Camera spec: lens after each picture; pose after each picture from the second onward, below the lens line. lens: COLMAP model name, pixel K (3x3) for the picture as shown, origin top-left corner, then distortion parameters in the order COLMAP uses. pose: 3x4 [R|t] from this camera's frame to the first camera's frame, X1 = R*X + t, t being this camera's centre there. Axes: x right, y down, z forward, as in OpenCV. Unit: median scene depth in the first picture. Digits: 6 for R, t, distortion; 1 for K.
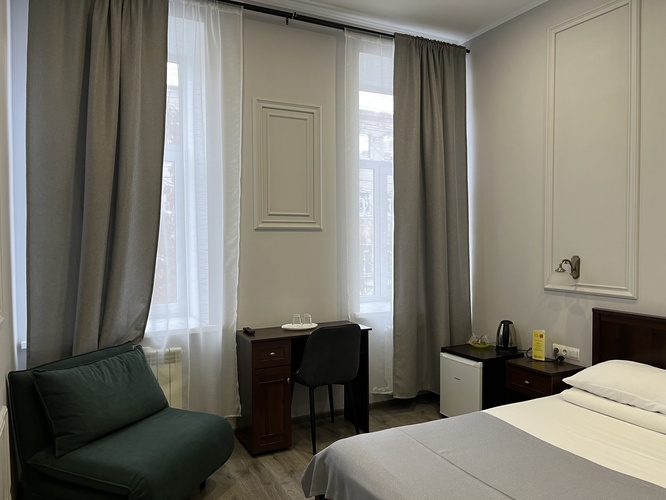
lens RADIAL K [[501.3, 0, 333.0], [0, 501.3, 250.0], [0, 0, 1]] dist [0.009590, -0.000937]
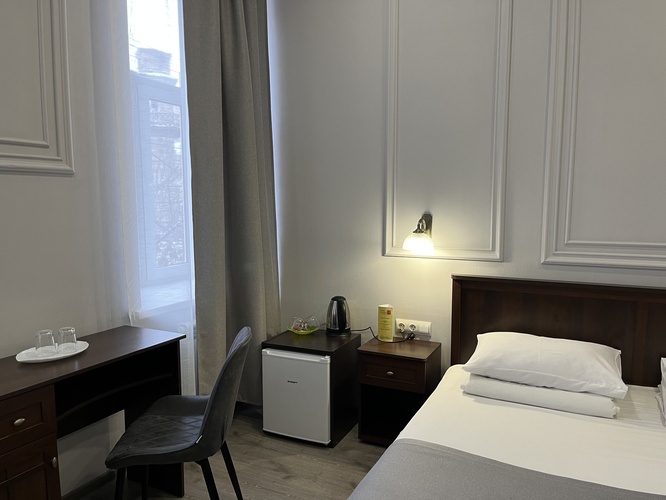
lens RADIAL K [[501.3, 0, 333.0], [0, 501.3, 250.0], [0, 0, 1]] dist [0.009590, -0.000937]
pose [[0.797754, -0.055079, 0.600462, -0.140797], [0.007946, 0.996693, 0.080868, 0.001865], [-0.602931, -0.059742, 0.795553, 0.384895]]
